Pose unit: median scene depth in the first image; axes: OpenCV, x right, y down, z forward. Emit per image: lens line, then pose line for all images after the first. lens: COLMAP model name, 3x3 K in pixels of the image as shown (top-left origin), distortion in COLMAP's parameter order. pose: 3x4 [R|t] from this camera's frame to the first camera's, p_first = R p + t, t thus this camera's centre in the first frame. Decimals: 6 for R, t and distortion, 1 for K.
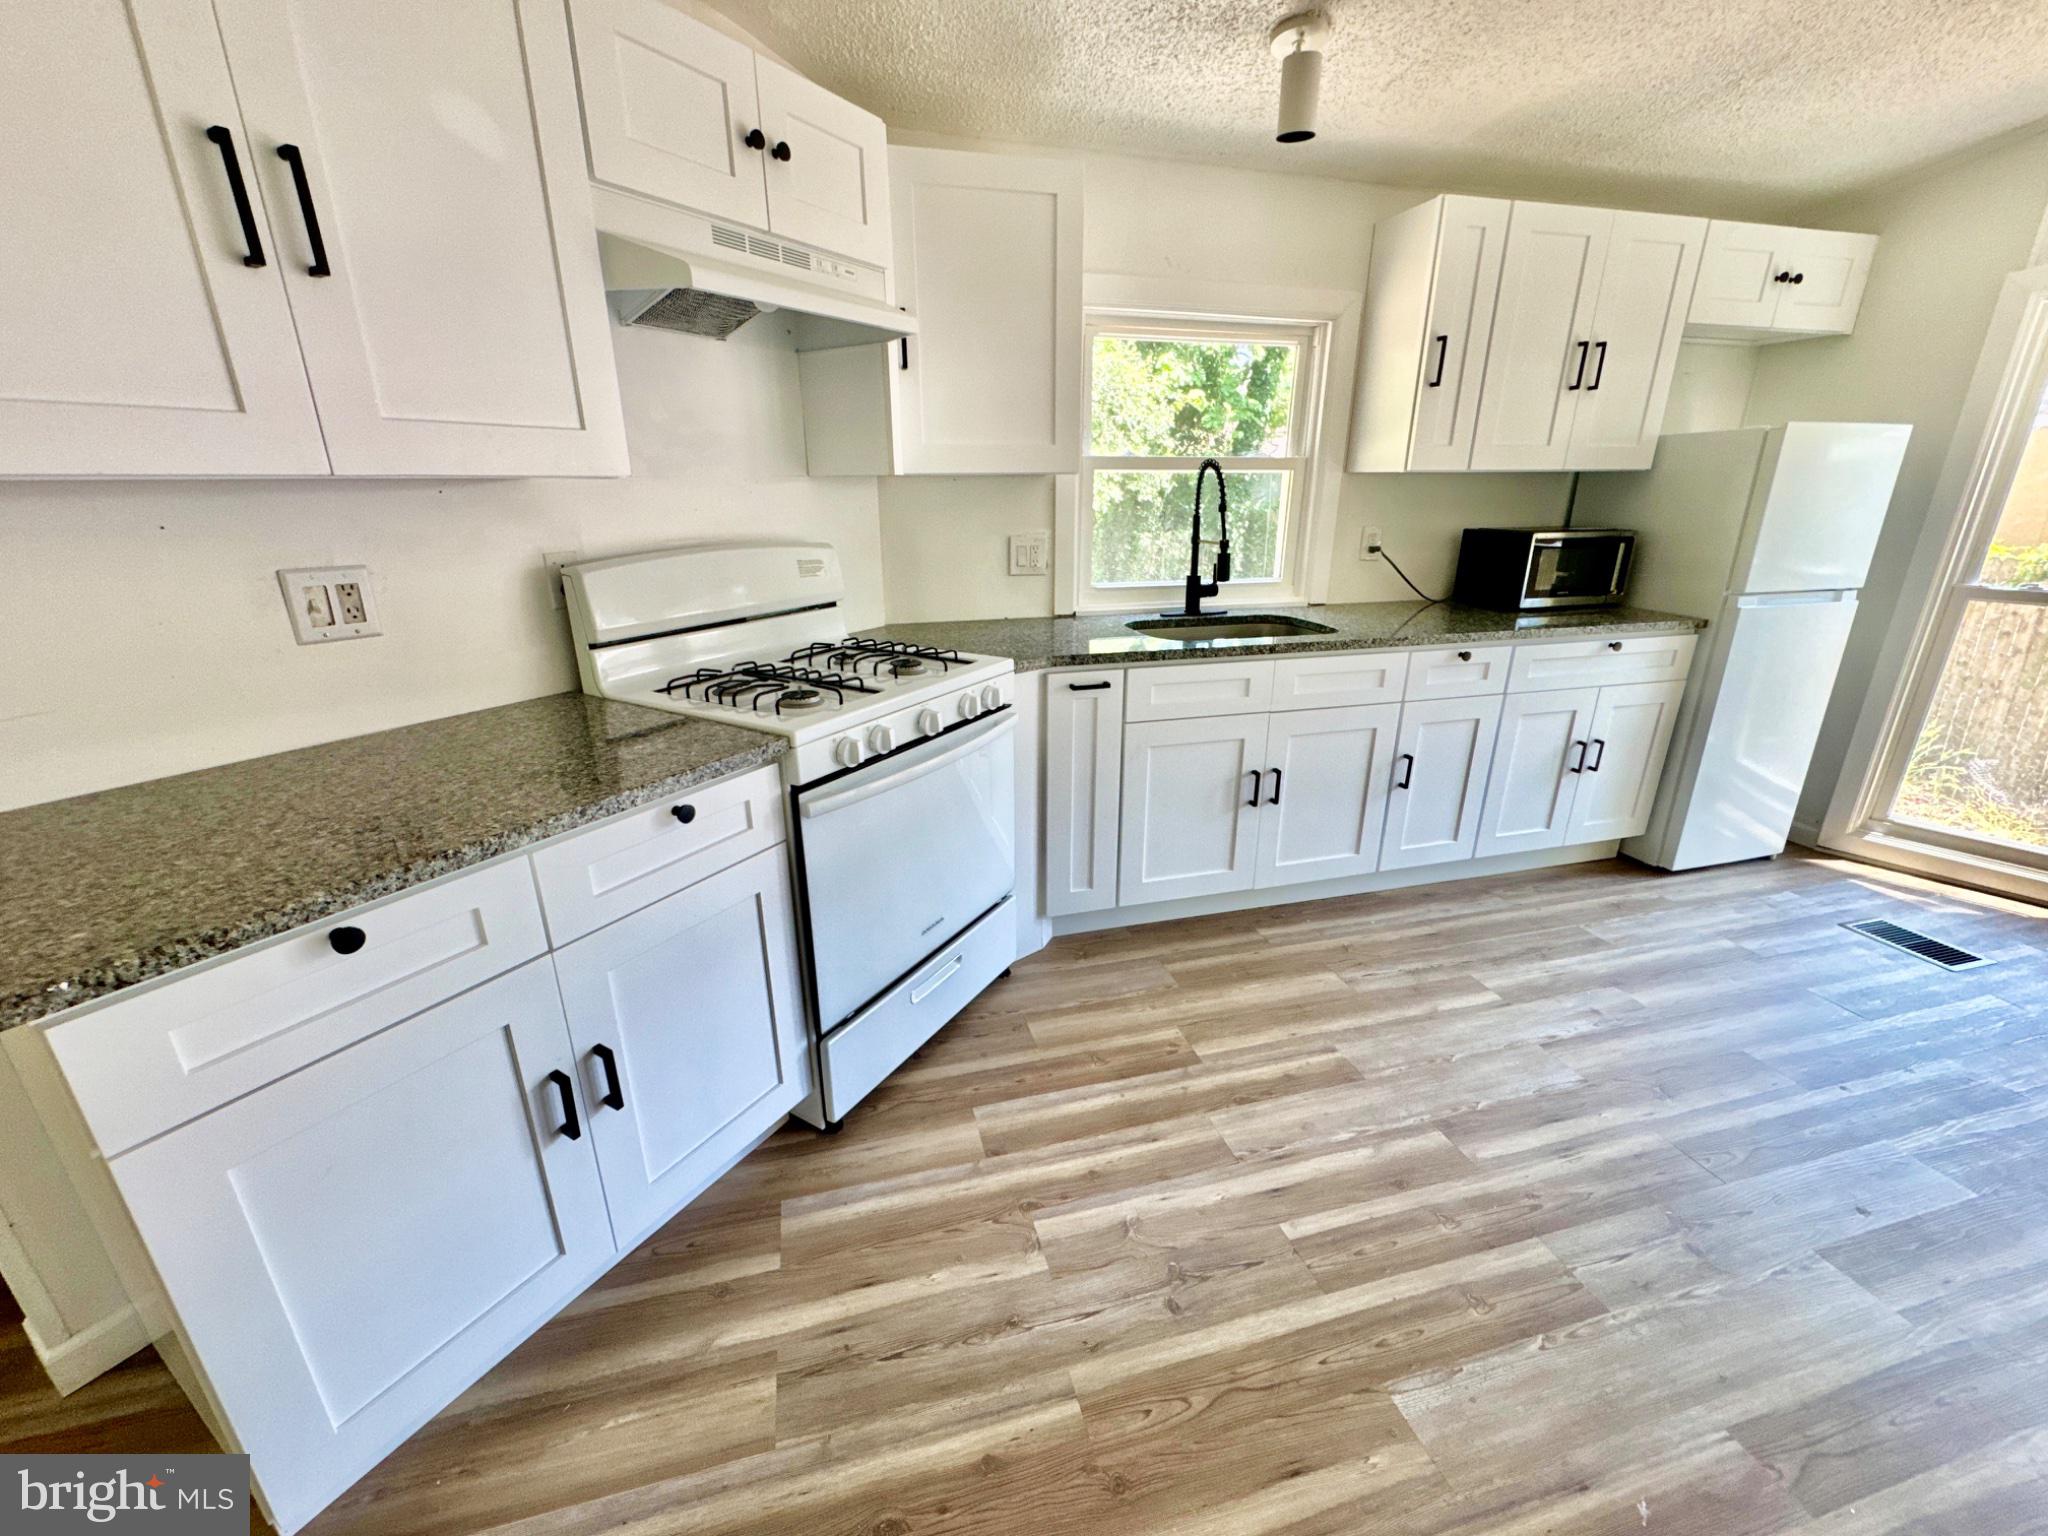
lens RADIAL K [[821.7, 0, 1021.6], [0, 821.7, 766.5], [0, 0, 1]] dist [-0.001564, 0.000057]
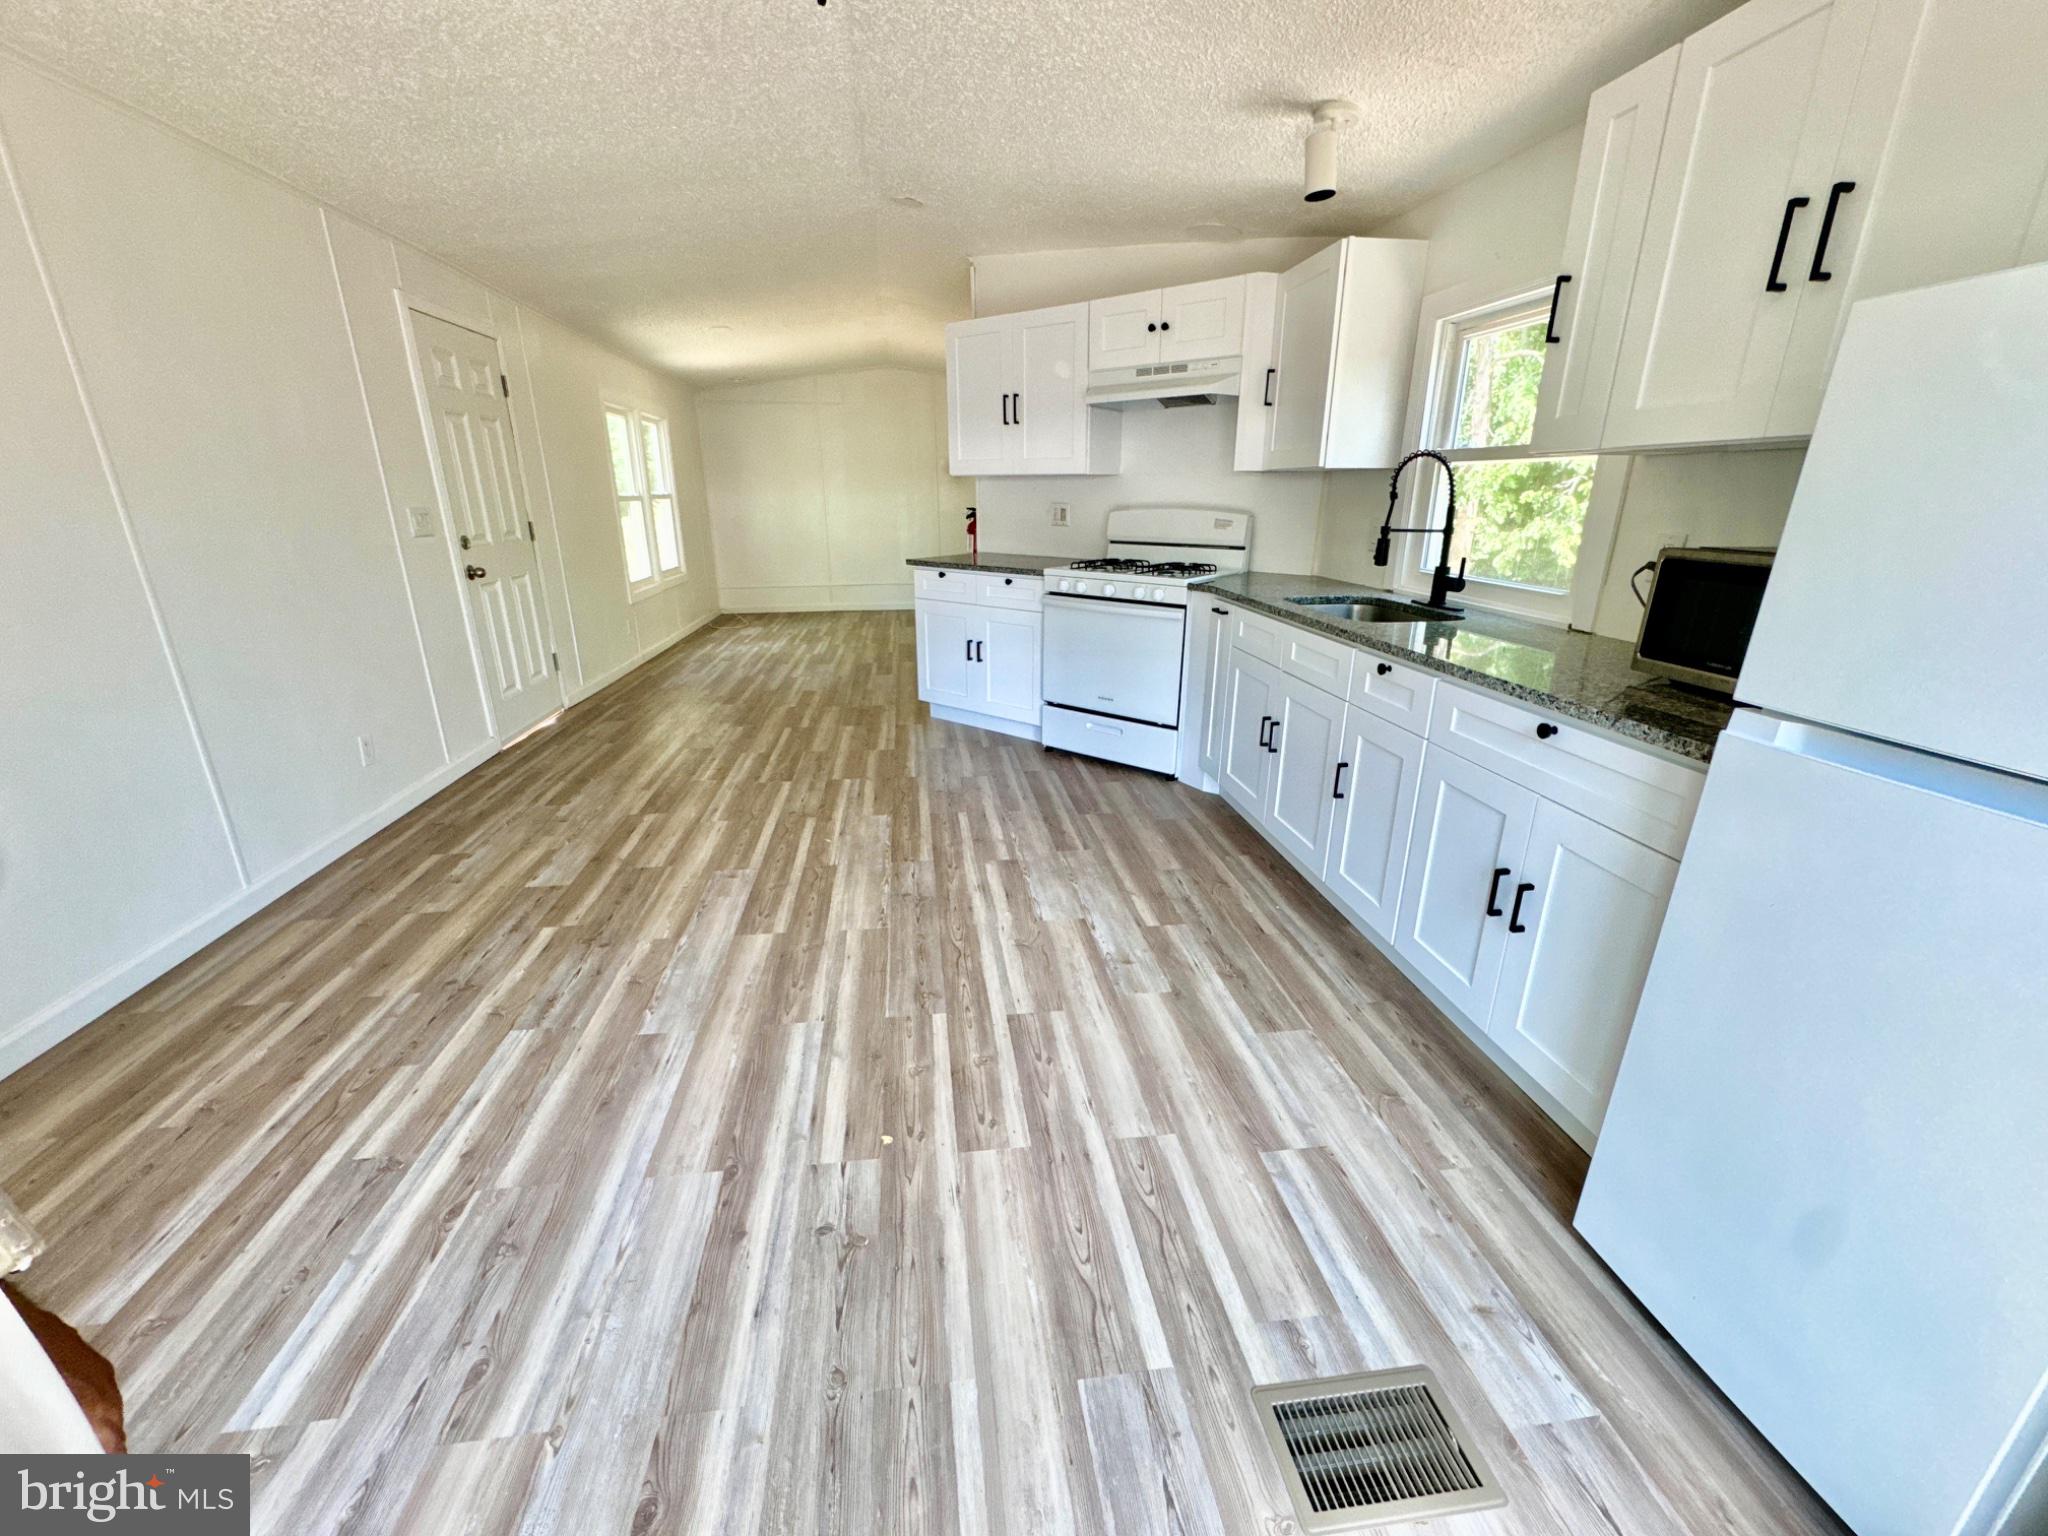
lens RADIAL K [[821.7, 0, 1021.6], [0, 821.7, 766.5], [0, 0, 1]] dist [-0.001564, 0.000057]
pose [[-0.124551, 0.319702, -0.939296, 1.712094], [-0.328083, 0.880149, 0.343075, -0.258251], [0.936402, 0.350897, -0.004734, 0.819530]]
